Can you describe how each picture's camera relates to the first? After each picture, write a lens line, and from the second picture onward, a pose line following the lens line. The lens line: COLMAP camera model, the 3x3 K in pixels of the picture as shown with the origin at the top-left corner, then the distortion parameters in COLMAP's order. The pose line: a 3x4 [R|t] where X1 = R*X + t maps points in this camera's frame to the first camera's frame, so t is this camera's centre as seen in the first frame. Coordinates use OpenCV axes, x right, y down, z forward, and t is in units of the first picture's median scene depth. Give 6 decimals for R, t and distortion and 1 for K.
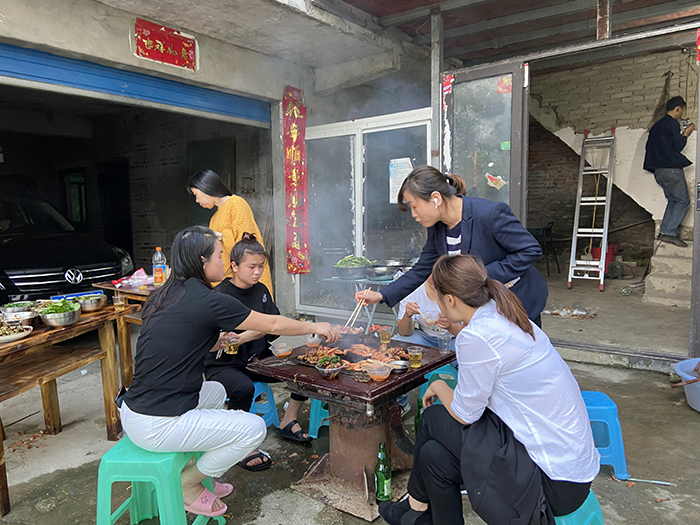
lens RADIAL K [[529.9, 0, 350.0], [0, 529.9, 262.5], [0, 0, 1]] dist [0.133968, -0.153863]
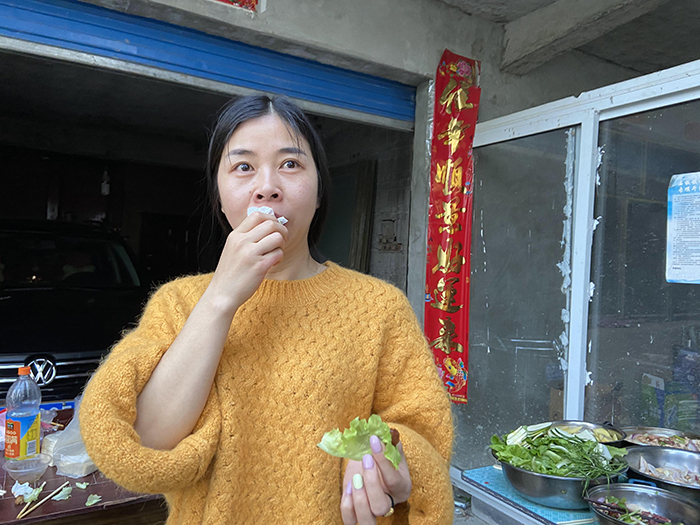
lens RADIAL K [[527.3, 0, 339.8], [0, 527.3, 255.7], [0, 0, 1]] dist [0.113243, -0.152882]
pose [[0.916430, 0.051544, -0.396862, 0.009037], [-0.093313, 0.991859, -0.086657, -0.065339], [0.389165, 0.116447, 0.913778, 0.476548]]
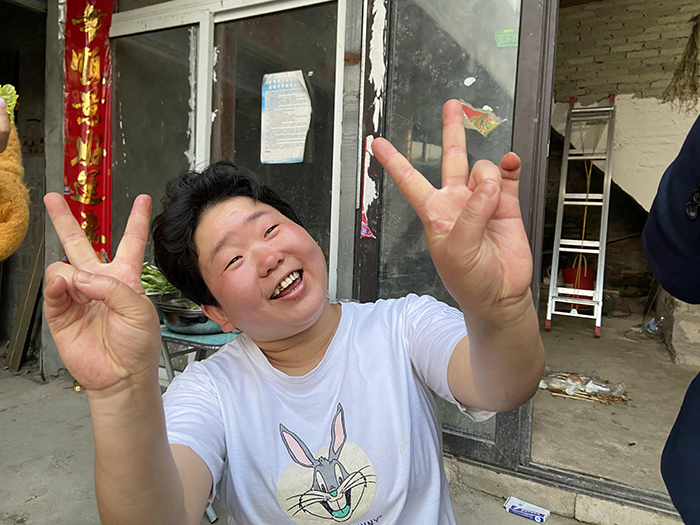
lens RADIAL K [[527.0, 0, 346.1], [0, 527.0, 258.4], [0, 0, 1]] dist [0.114493, -0.154613]
pose [[0.988587, 0.050883, 0.141799, 0.079480], [-0.047834, 0.998547, -0.024829, -0.011644], [-0.142856, 0.017763, 0.989584, 0.444478]]
